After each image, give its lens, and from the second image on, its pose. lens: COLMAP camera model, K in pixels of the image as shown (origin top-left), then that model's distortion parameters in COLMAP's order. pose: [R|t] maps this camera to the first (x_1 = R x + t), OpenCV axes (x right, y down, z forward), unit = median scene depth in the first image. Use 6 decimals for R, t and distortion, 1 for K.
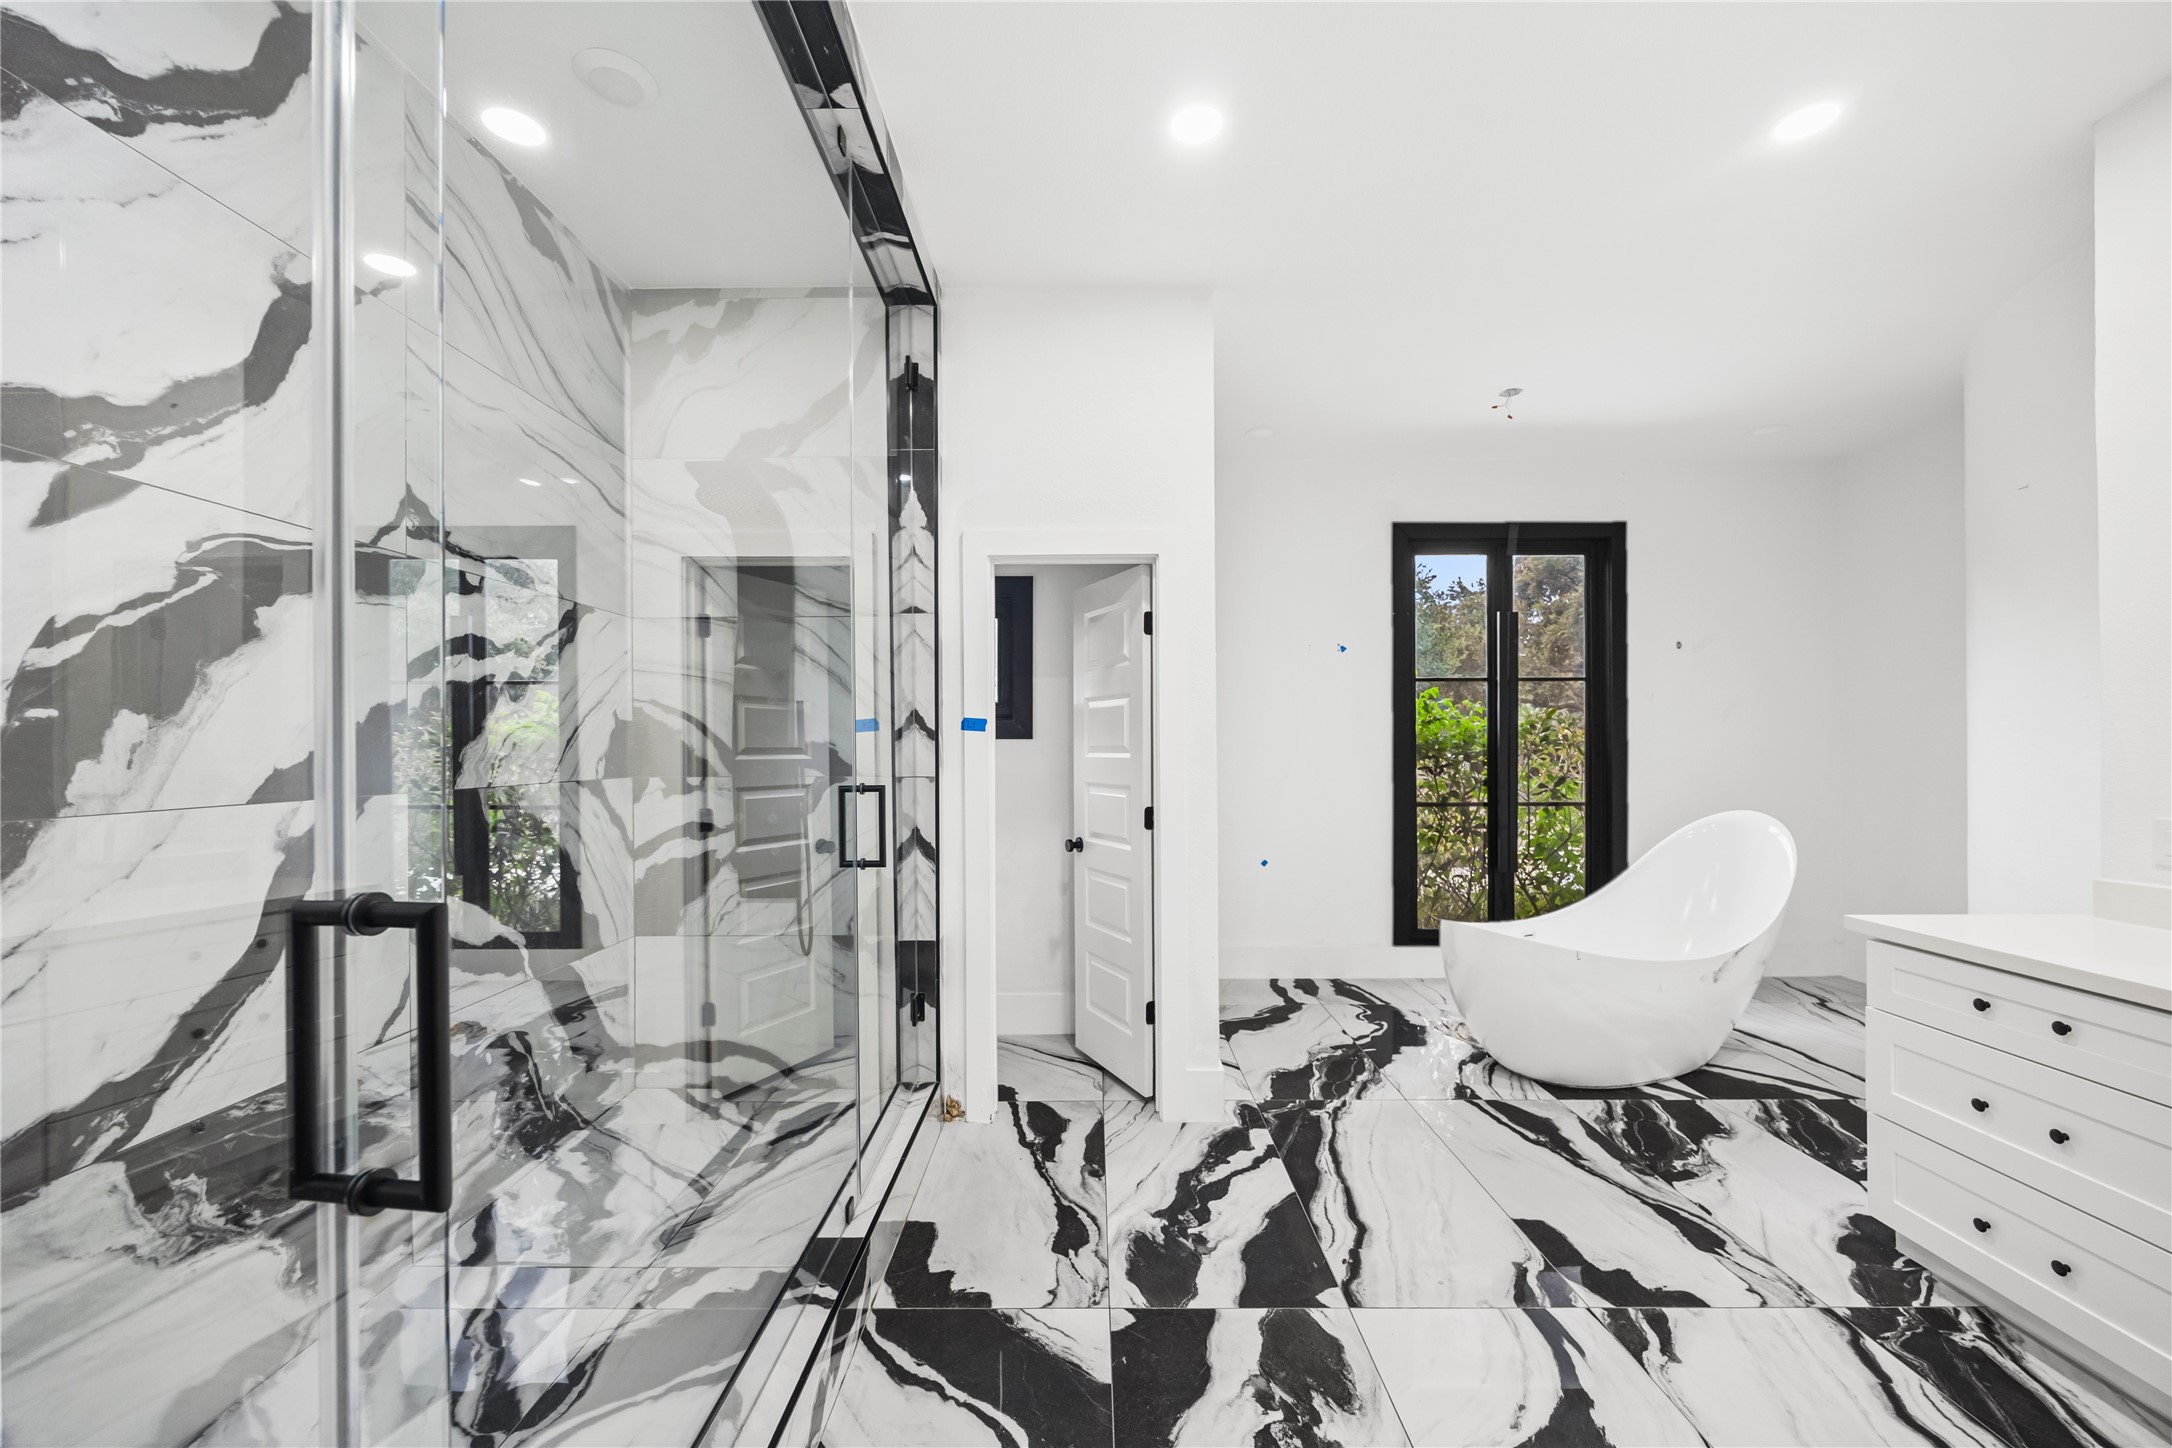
lens RADIAL K [[837.7, 0, 1090.2], [0, 837.7, 742.7], [0, 0, 1]] dist [-0.002198, -0.000226]
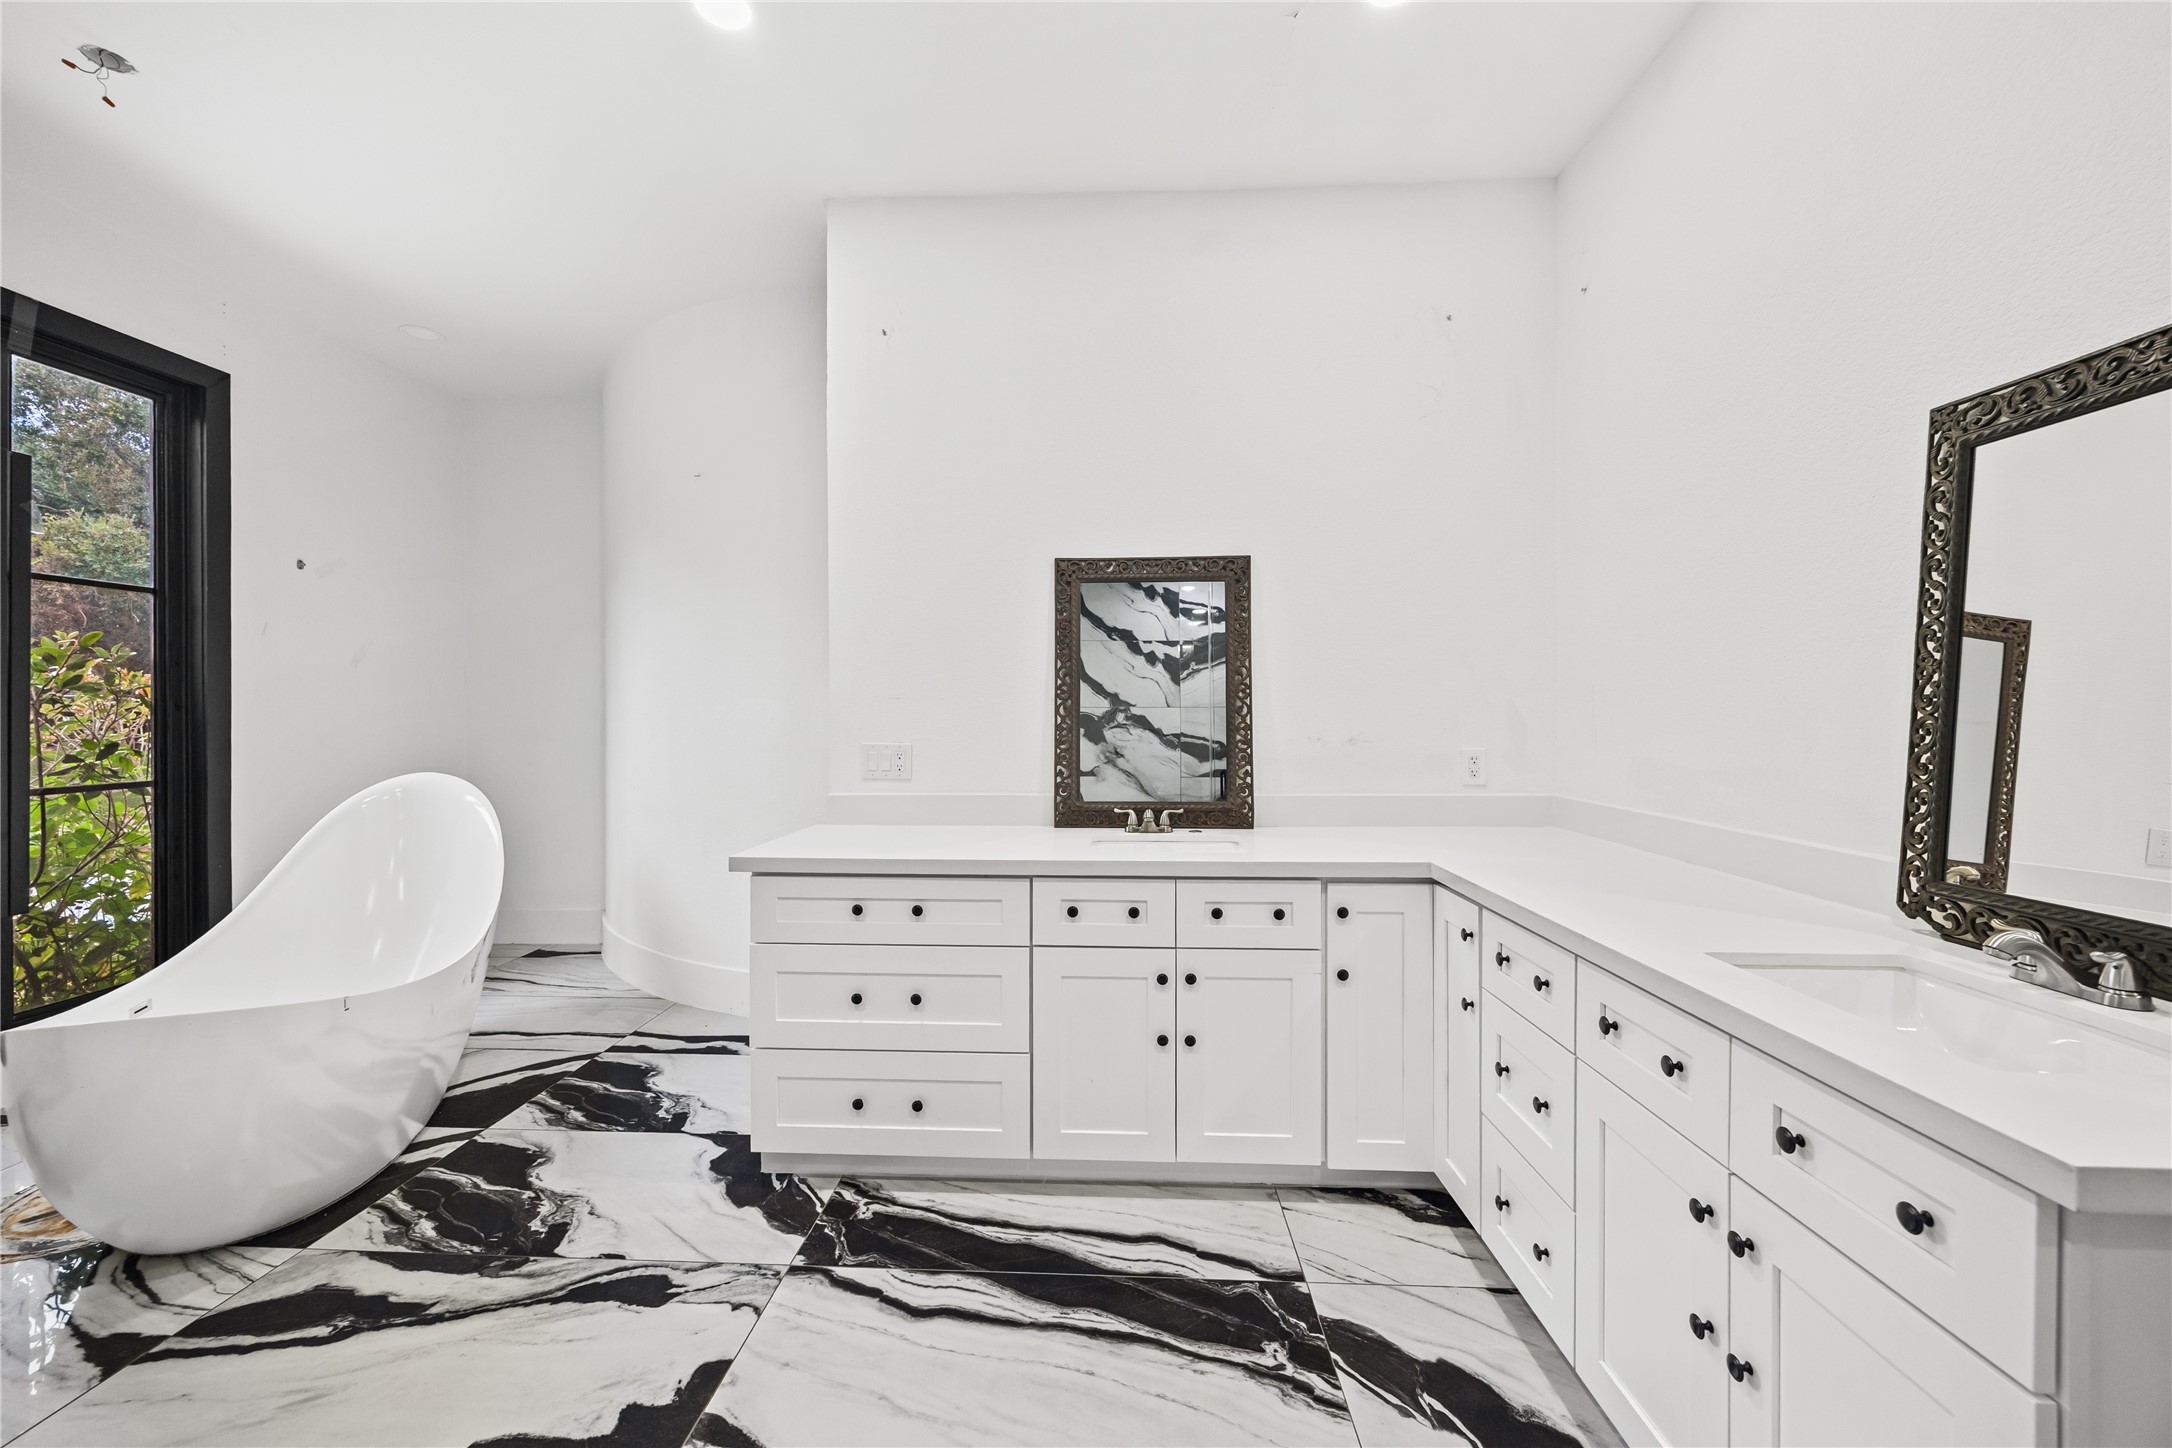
lens RADIAL K [[841.9, 0, 1074.1], [0, 841.9, 713.5], [0, 0, 1]] dist [-0.002482, -0.000435]
pose [[0.045532, 0.002881, 0.998959, -0.036271], [-0.000777, 0.999996, -0.002849, 0.029449], [-0.998963, -0.000647, 0.045534, 0.382351]]
